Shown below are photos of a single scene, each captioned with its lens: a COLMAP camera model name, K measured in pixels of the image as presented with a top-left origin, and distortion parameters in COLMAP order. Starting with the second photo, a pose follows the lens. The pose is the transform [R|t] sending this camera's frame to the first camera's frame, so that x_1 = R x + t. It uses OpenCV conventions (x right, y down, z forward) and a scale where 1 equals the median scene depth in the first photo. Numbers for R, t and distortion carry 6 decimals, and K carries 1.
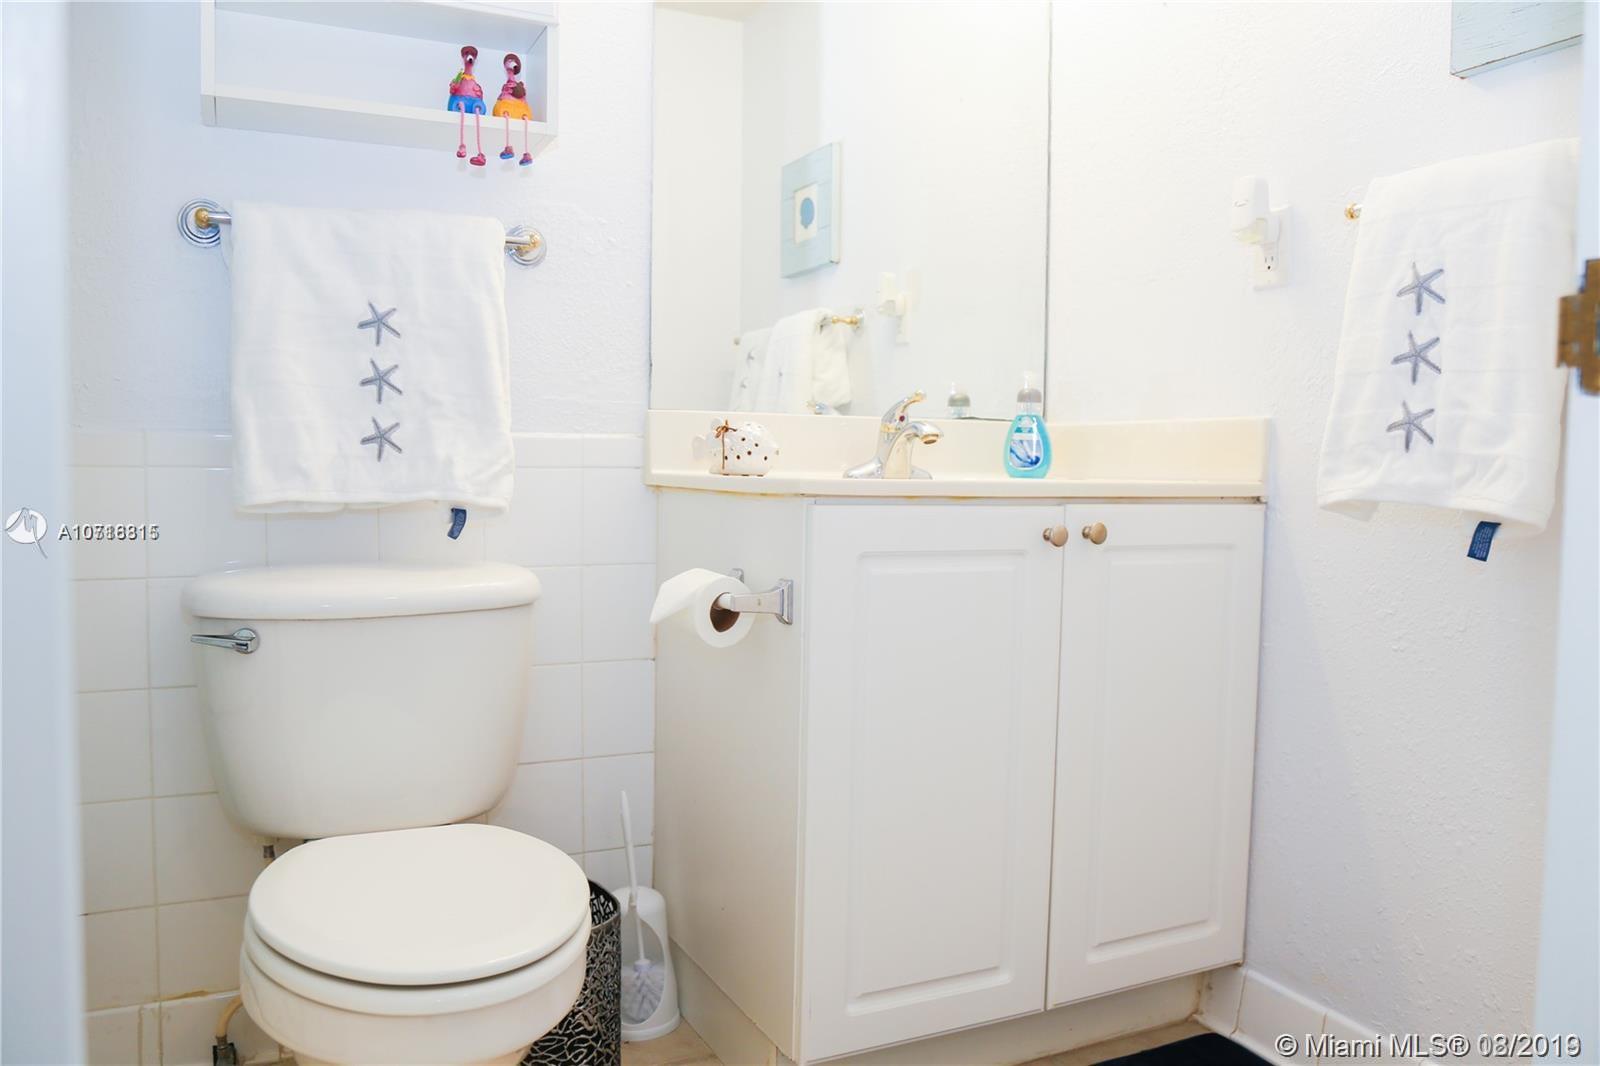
lens RADIAL K [[1207.2, 0, 809.0], [0, 1207.2, 521.0], [0, 0, 1]] dist [-0.100754, 0.081987]
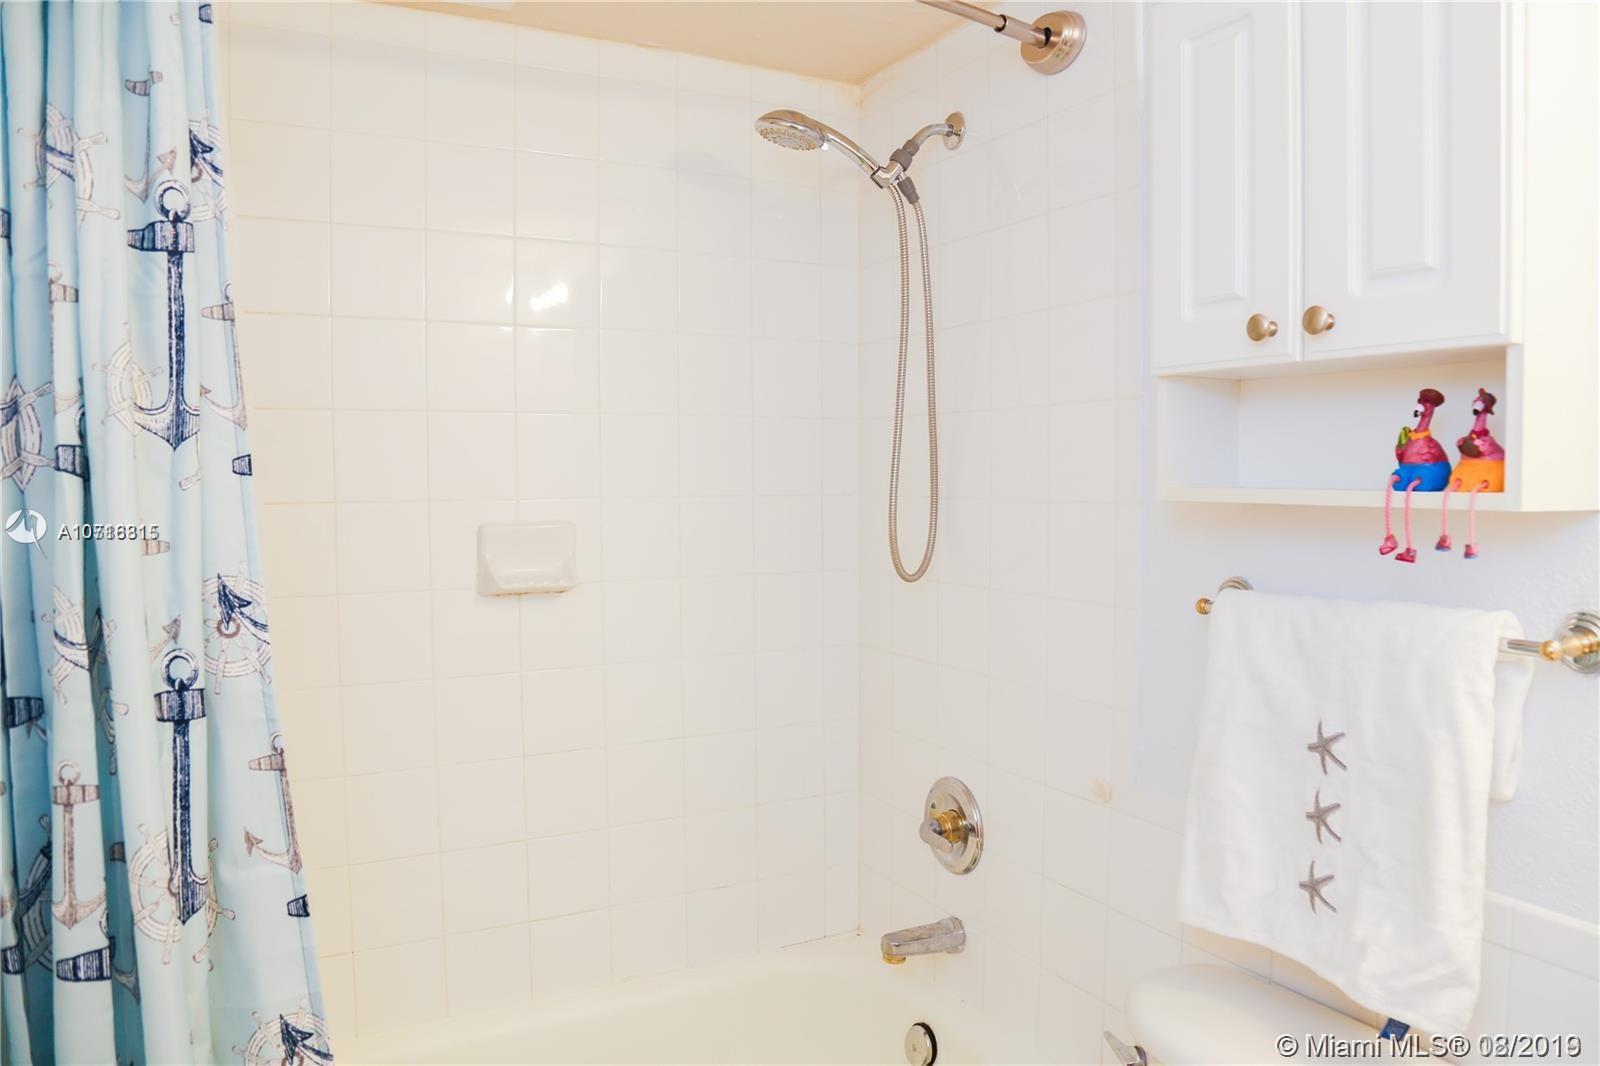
lens RADIAL K [[1147.4, 0, 800.0], [0, 1147.4, 533.0], [0, 0, 1]] dist [-0.081956, 0.004598]
pose [[0.051427, 0.038046, -0.997952, 0.374667], [-0.058751, 0.997659, 0.035007, -0.316188], [0.996947, 0.056830, 0.053542, 0.592235]]
